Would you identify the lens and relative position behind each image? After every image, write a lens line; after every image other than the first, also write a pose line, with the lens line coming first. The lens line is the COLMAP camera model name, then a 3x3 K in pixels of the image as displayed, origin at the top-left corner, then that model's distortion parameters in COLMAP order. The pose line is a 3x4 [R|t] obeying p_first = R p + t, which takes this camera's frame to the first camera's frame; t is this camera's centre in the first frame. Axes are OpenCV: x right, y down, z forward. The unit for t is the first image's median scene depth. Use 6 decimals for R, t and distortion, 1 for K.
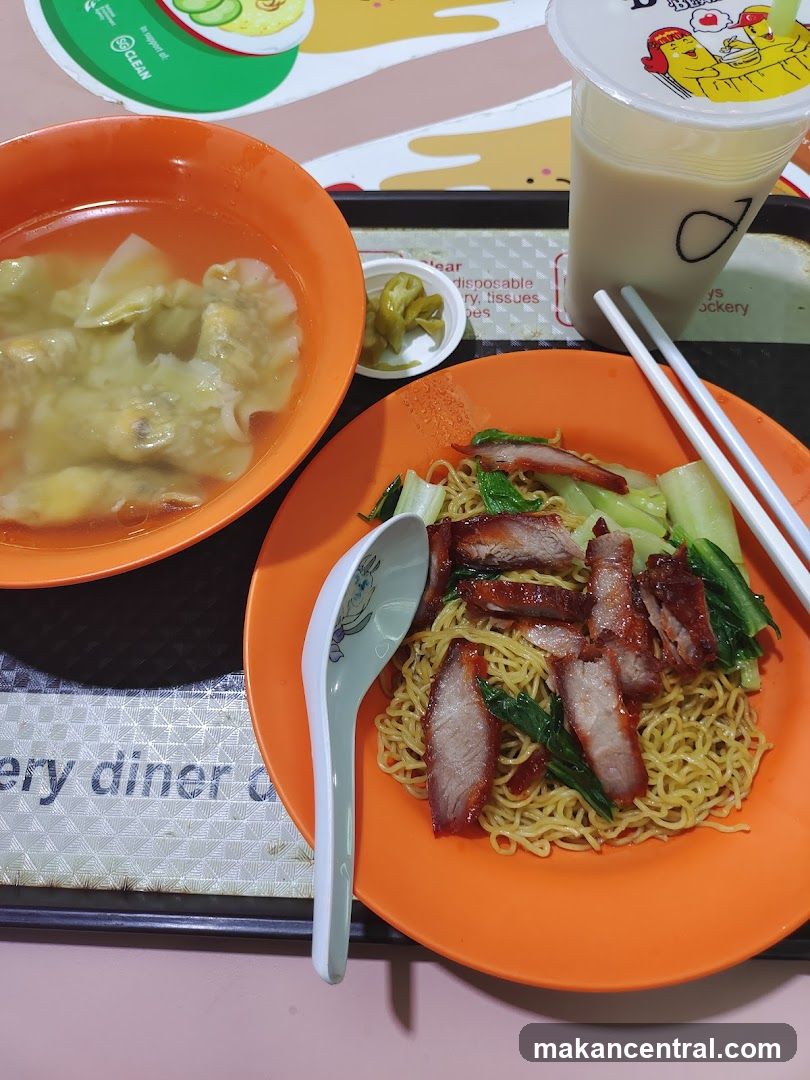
lens RADIAL K [[862.0, 0, 405.0], [0, 862.0, 540.0], [0, 0, 1]] dist [-0.003351, -0.007288]
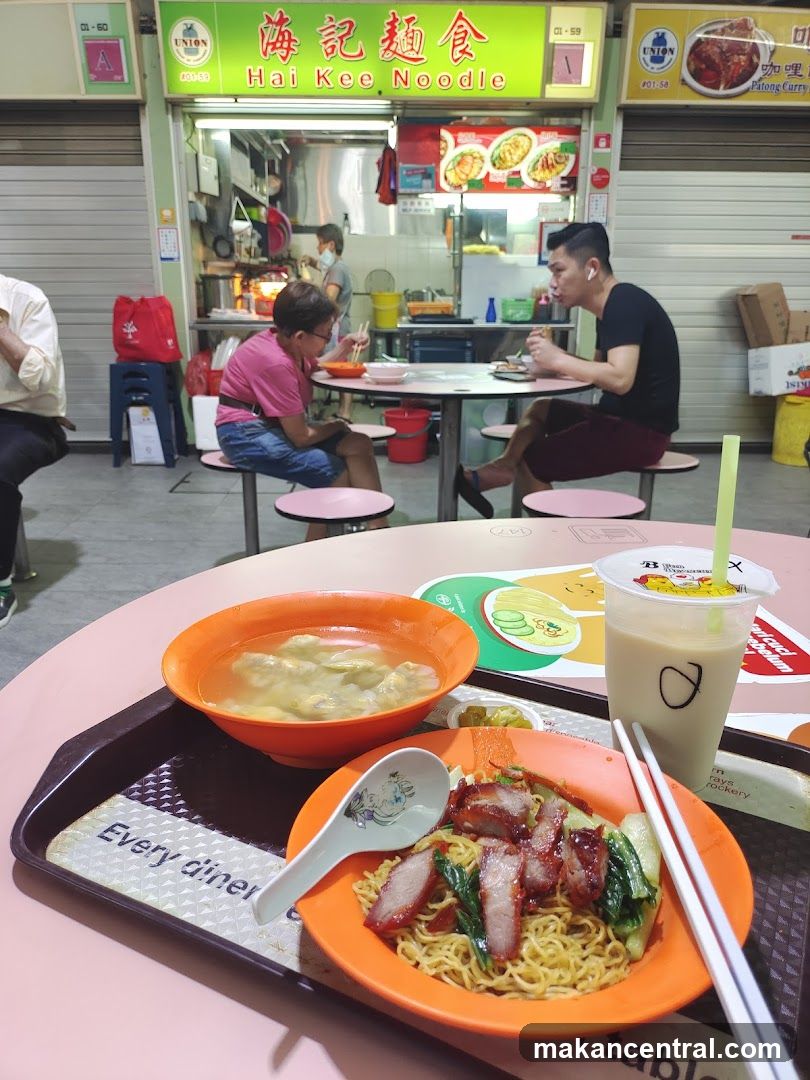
lens RADIAL K [[835.3, 0, 398.8], [0, 835.3, 558.2], [0, 0, 1]] dist [0.002355, -0.011618]
pose [[0.895171, 0.178560, -0.408394, 0.510840], [-0.417491, 0.656807, -0.627938, 0.742716], [0.156112, 0.732612, 0.662501, -0.331291]]
